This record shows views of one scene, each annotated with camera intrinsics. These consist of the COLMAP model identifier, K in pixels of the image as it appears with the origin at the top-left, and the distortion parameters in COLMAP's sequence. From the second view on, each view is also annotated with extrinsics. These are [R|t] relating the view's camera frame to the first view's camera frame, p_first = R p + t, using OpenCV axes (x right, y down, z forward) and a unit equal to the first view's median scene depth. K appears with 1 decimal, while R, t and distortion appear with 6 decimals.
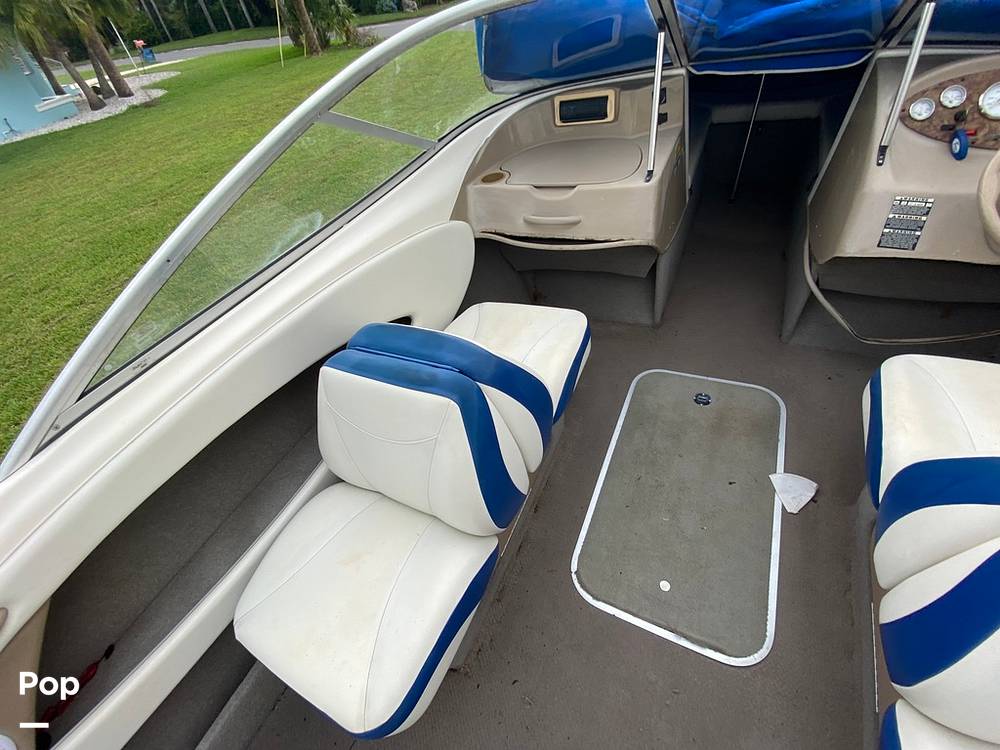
lens RADIAL K [[405.0, 0, 491.5], [0, 405.0, 378.6], [0, 0, 1]] dist [0.000323, -0.011781]
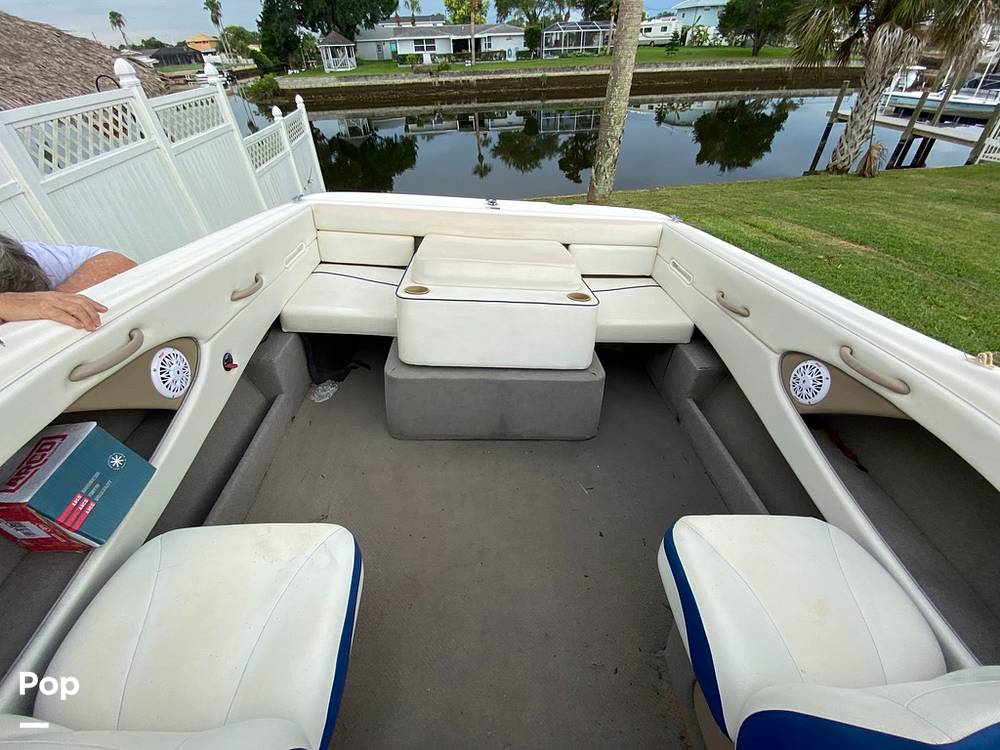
lens RADIAL K [[405.0, 0, 503.7], [0, 405.0, 382.7], [0, 0, 1]] dist [0.000323, -0.011781]
pose [[-0.857508, 0.419427, -0.297928, 0.260708], [-0.269357, 0.127367, 0.954581, -0.236290], [0.438323, 0.898810, 0.003758, 0.151114]]
